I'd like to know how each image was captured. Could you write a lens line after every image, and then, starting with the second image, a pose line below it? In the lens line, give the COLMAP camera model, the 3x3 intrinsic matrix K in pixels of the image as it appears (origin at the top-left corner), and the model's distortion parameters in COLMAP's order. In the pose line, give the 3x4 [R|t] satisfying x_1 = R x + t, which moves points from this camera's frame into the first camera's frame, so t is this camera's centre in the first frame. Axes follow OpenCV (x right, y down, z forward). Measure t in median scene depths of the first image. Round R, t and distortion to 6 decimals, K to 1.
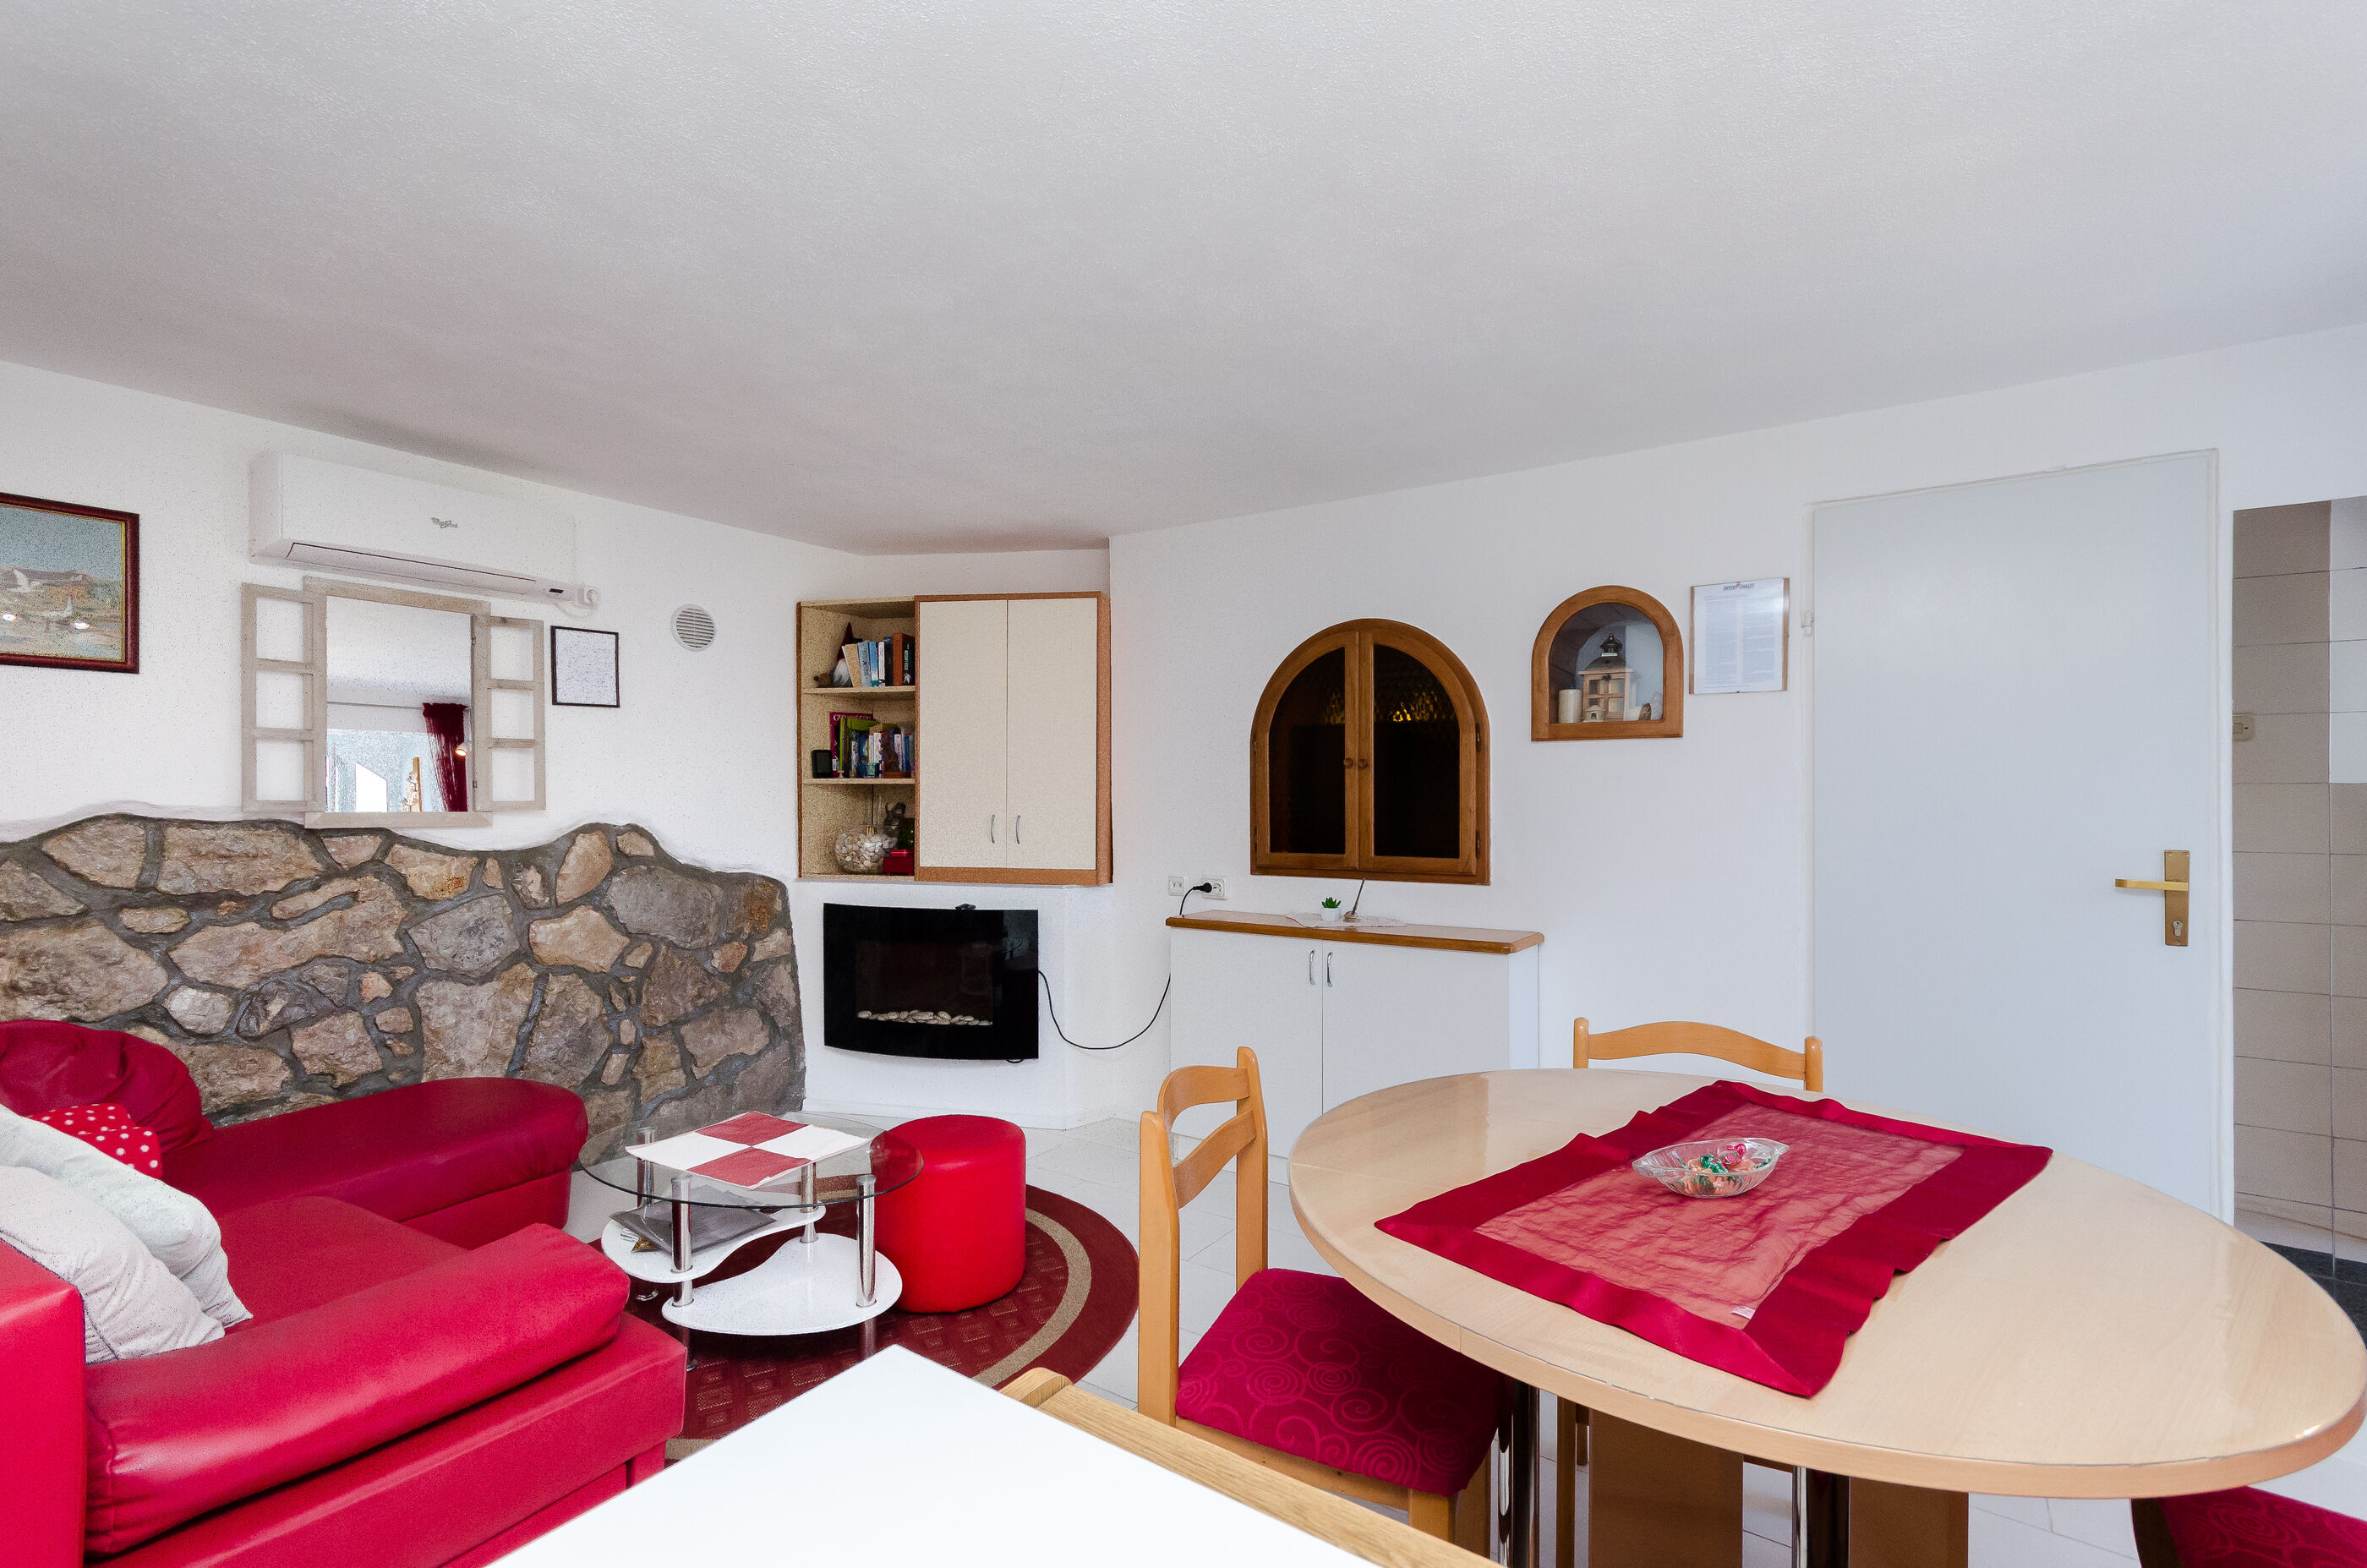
lens RADIAL K [[1036.2, 0, 1188.1], [0, 1036.2, 798.4], [0, 0, 1]] dist [0.001427, 0.000600]
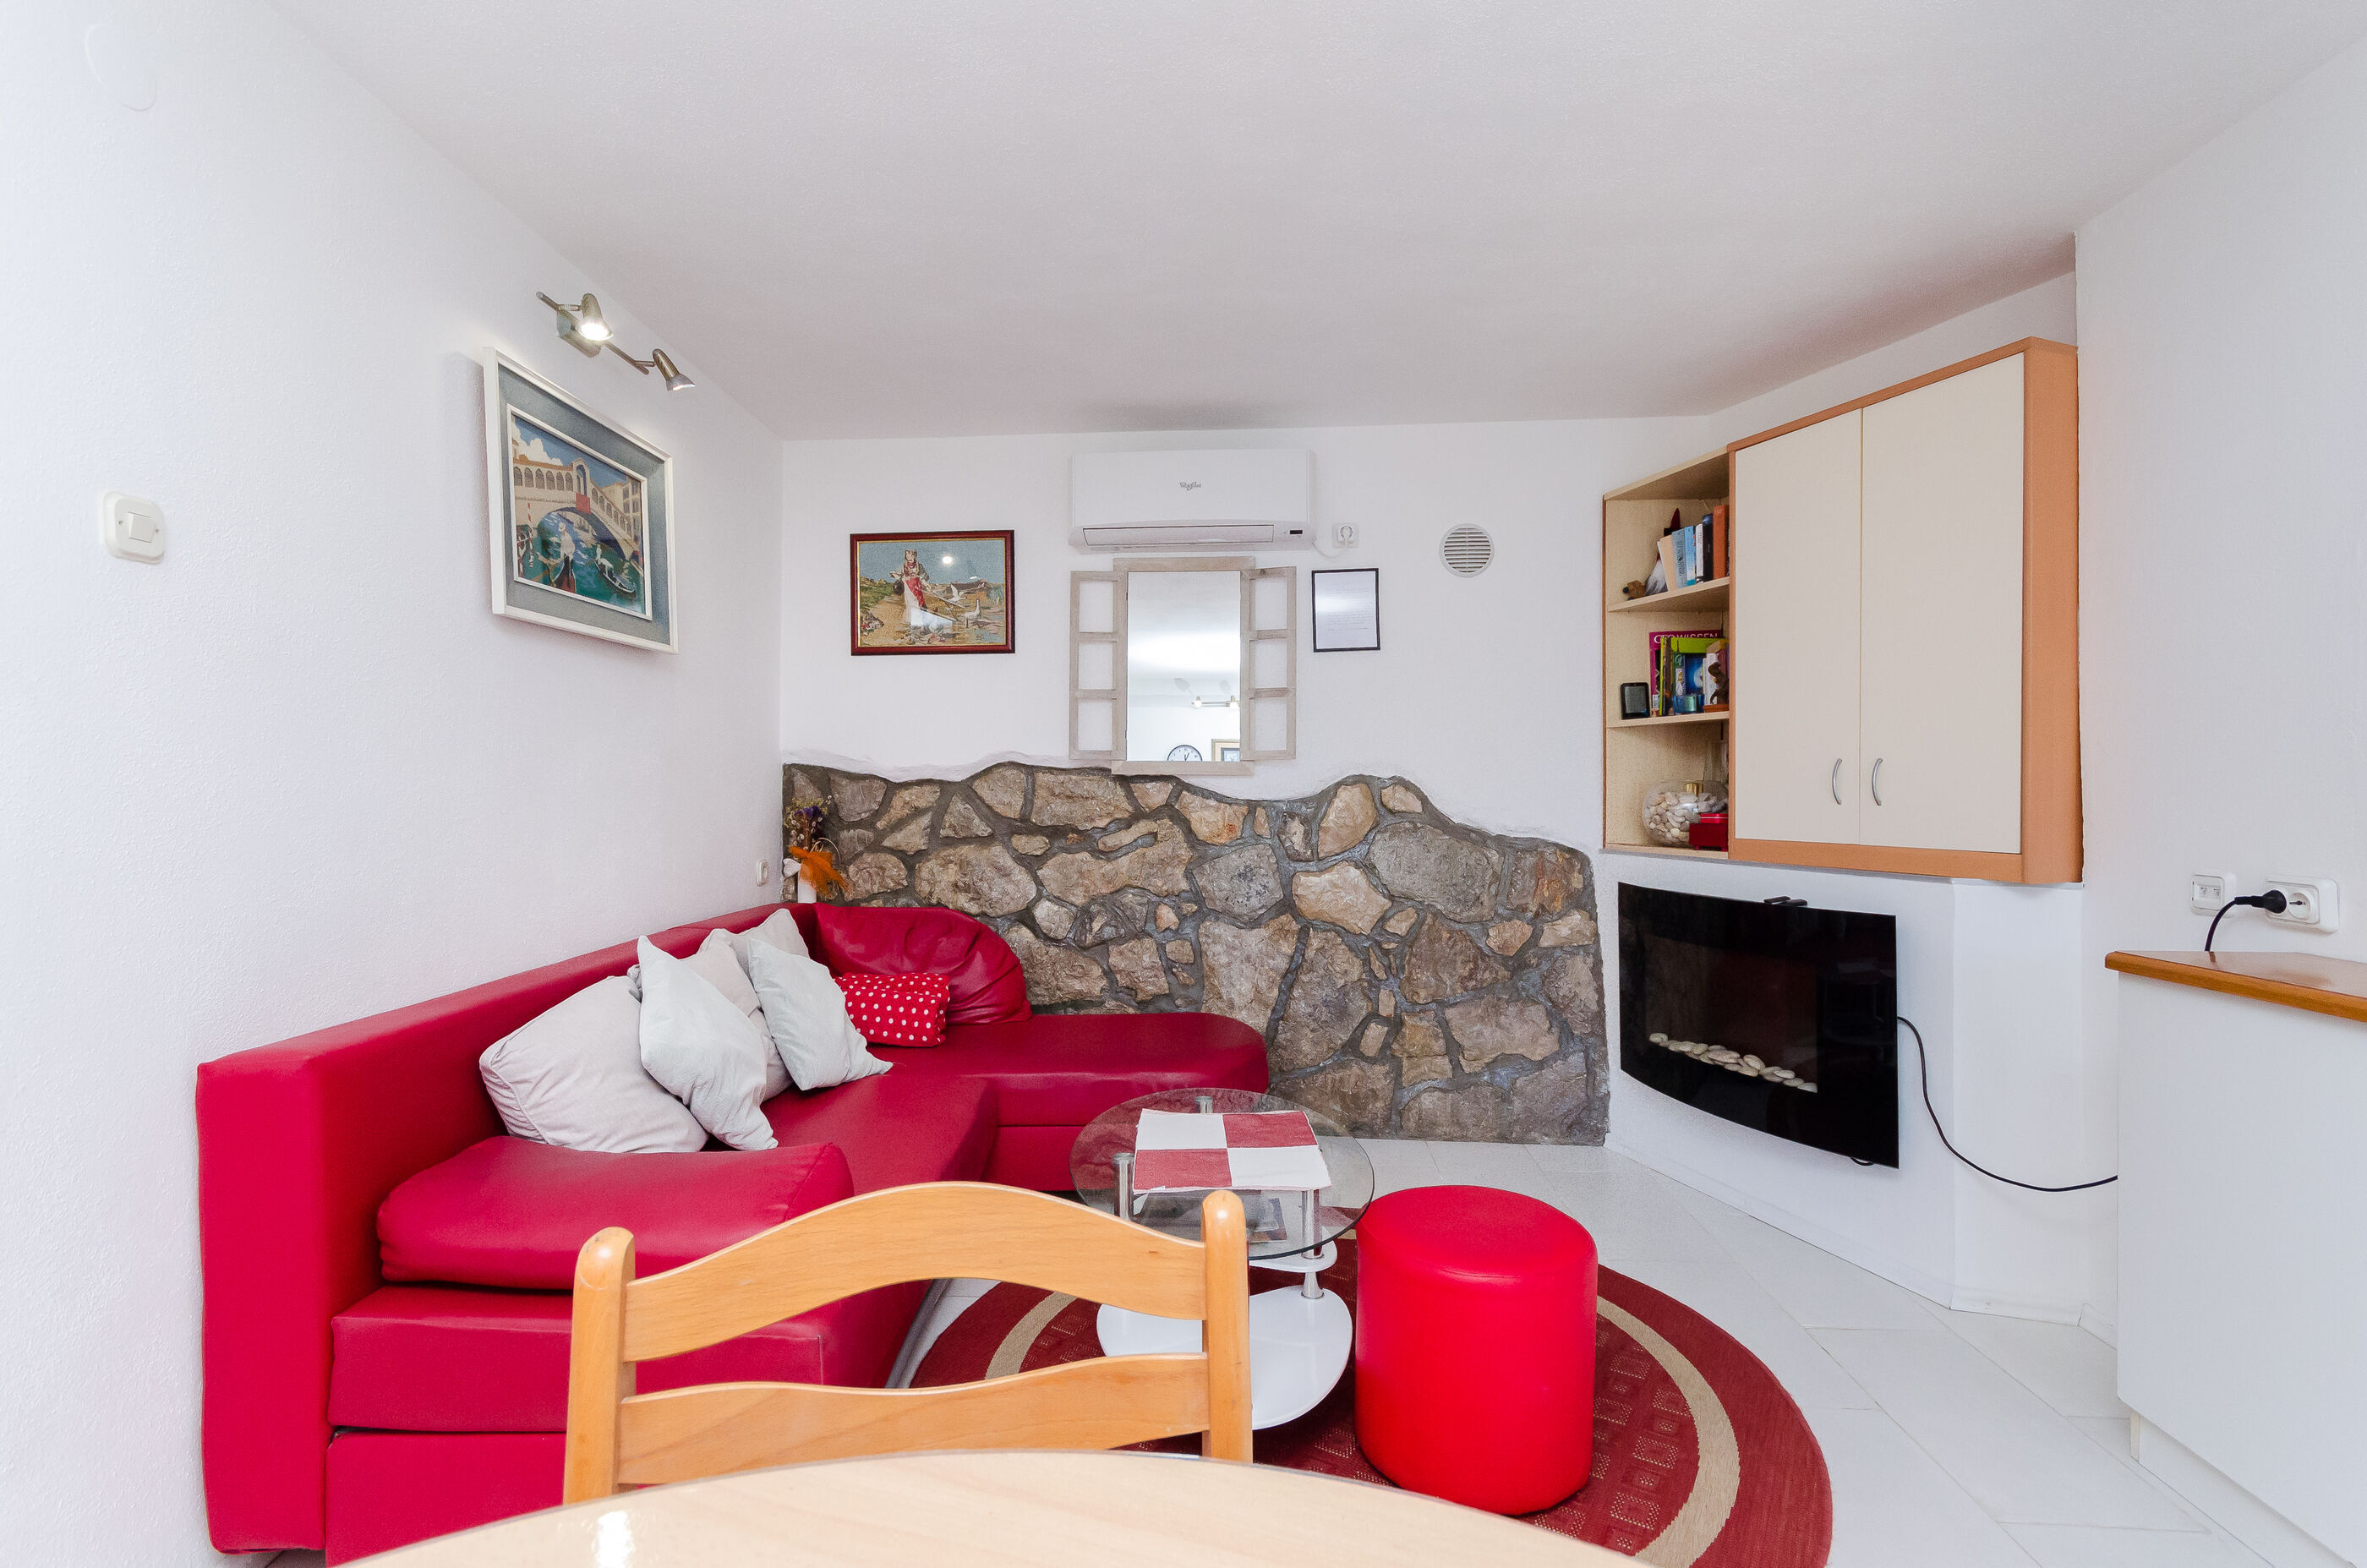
lens RADIAL K [[1080.6, 0, 1179.6], [0, 1080.6, 794.2], [0, 0, 1]] dist [0.000539, 0.000303]
pose [[0.512025, 0.001854, -0.858969, 0.200907], [0.000670, 0.999997, 0.002557, 0.041650], [0.858970, -0.001885, 0.512022, 0.384259]]
